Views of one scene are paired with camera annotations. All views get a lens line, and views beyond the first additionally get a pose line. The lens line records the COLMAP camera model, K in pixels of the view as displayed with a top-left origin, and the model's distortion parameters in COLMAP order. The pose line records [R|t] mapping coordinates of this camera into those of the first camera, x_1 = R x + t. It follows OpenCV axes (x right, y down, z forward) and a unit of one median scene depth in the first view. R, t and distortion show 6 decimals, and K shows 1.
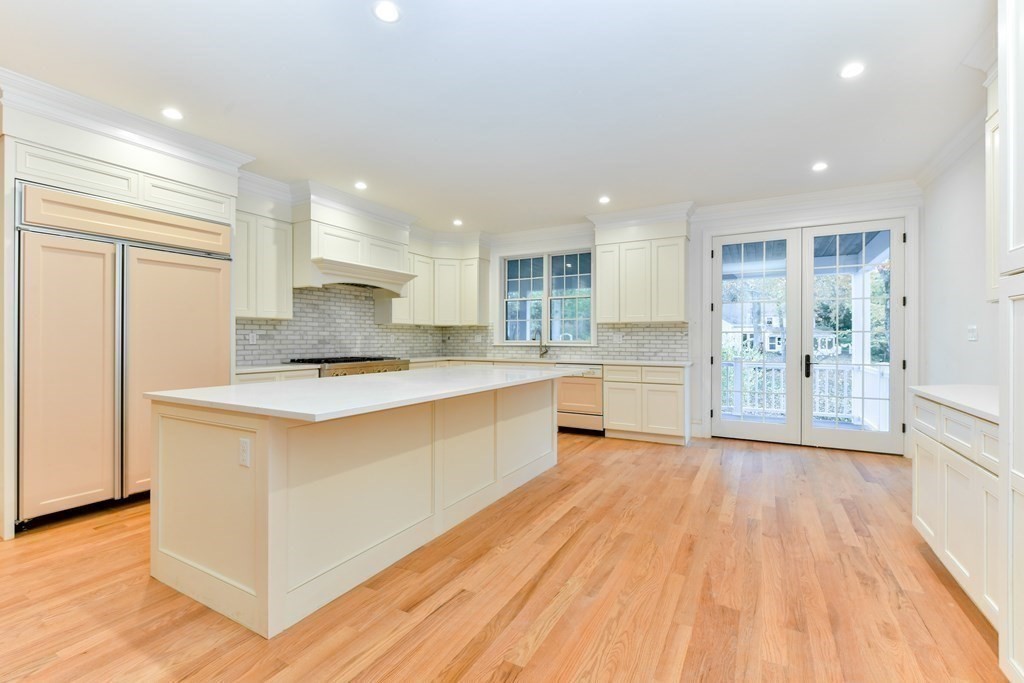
lens RADIAL K [[449.5, 0, 512.0], [0, 449.5, 341.5], [0, 0, 1]] dist [0.002187, 0.000478]
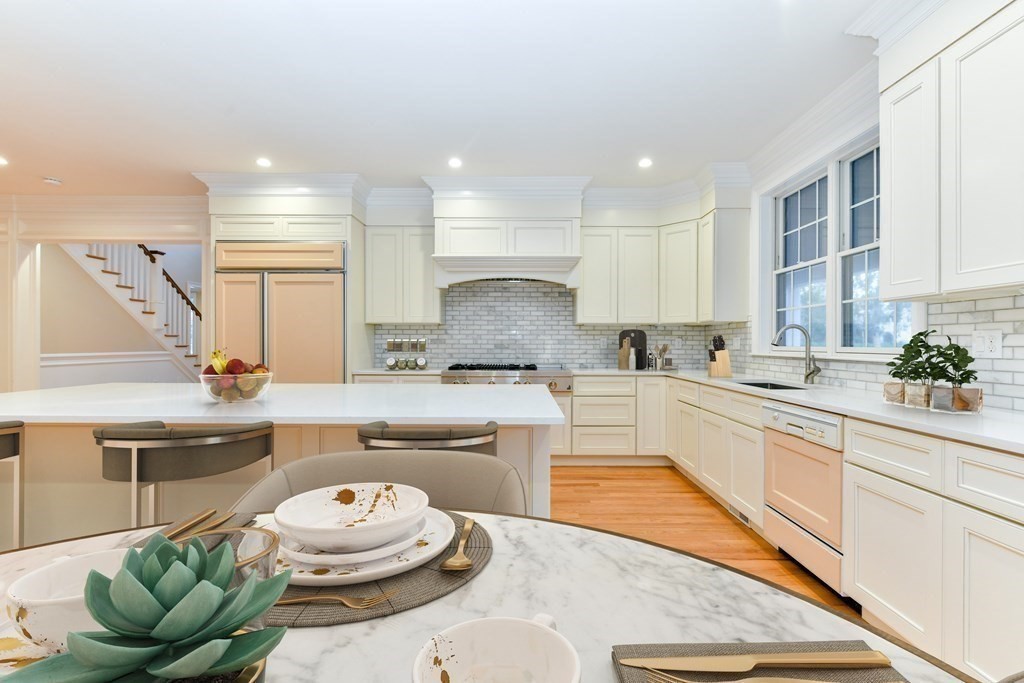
lens RADIAL K [[439.8, 0, 522.4], [0, 439.8, 344.1], [0, 0, 1]] dist [0.000790, -0.000030]
pose [[0.486162, 0.002111, -0.873866, 0.418387], [-0.006802, 0.999976, -0.001369, -0.003273], [0.873842, 0.006610, 0.486165, 0.652786]]
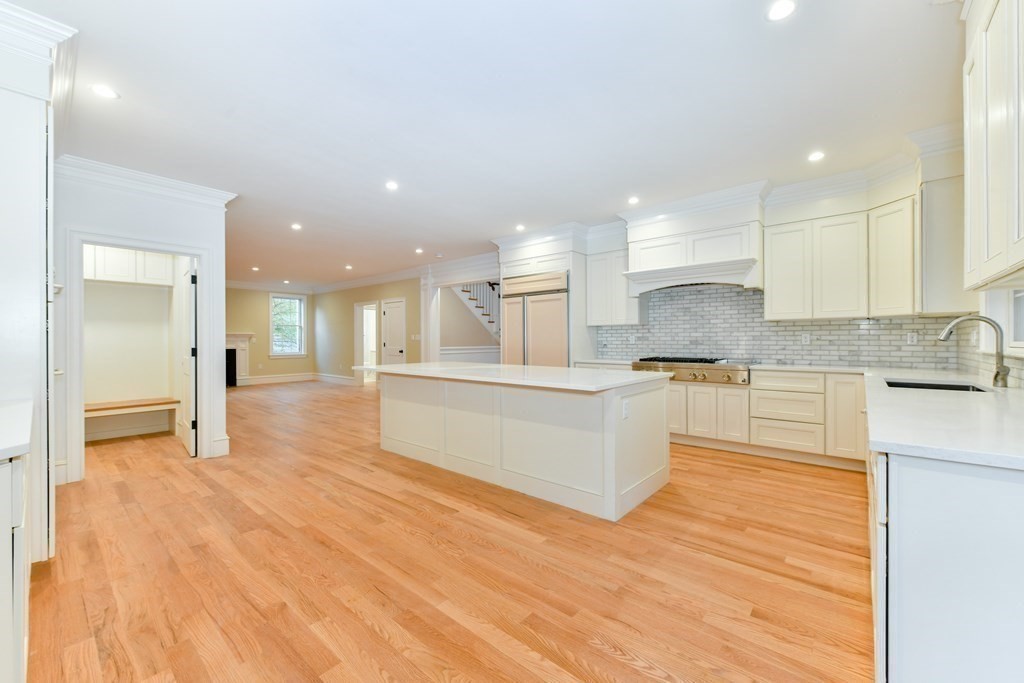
lens RADIAL K [[404.8, 0, 516.2], [0, 404.8, 340.8], [0, 0, 1]] dist [0.003035, -0.000013]
pose [[-0.196289, 0.001095, -0.980546, 0.636245], [-0.001555, 0.999998, 0.001428, -0.004328], [0.980545, 0.001805, -0.196287, 0.840763]]
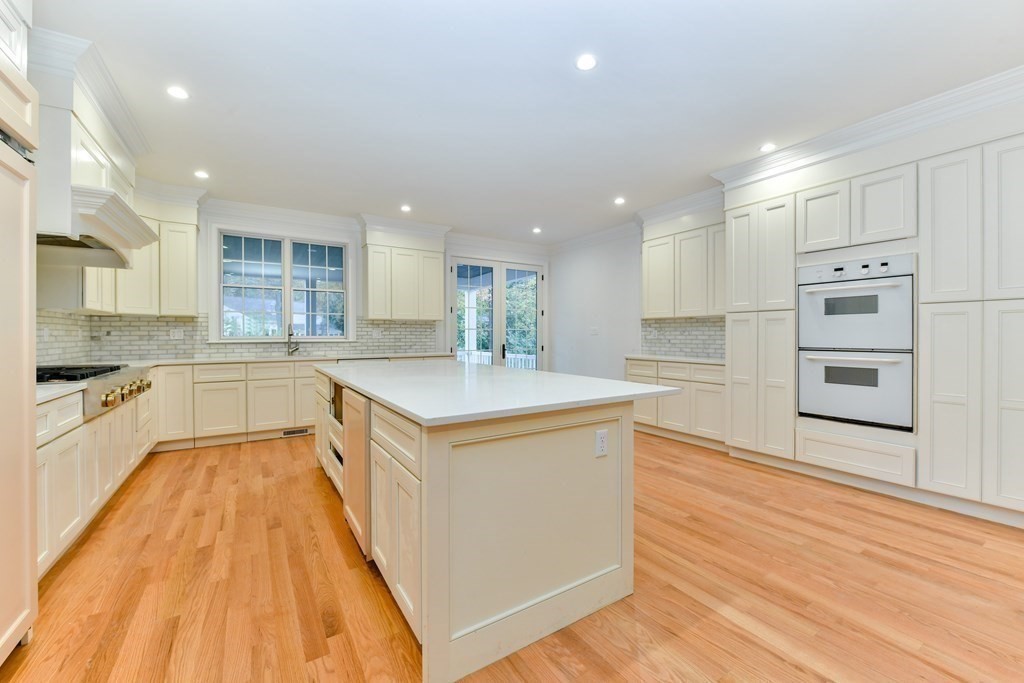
lens RADIAL K [[416.6, 0, 529.9], [0, 416.6, 337.2], [0, 0, 1]] dist [-0.002063, -0.000150]
pose [[0.450351, -0.007285, 0.892822, -0.582142], [0.006719, 0.999966, 0.004770, -0.001108], [-0.892826, 0.003851, 0.450385, 0.272147]]
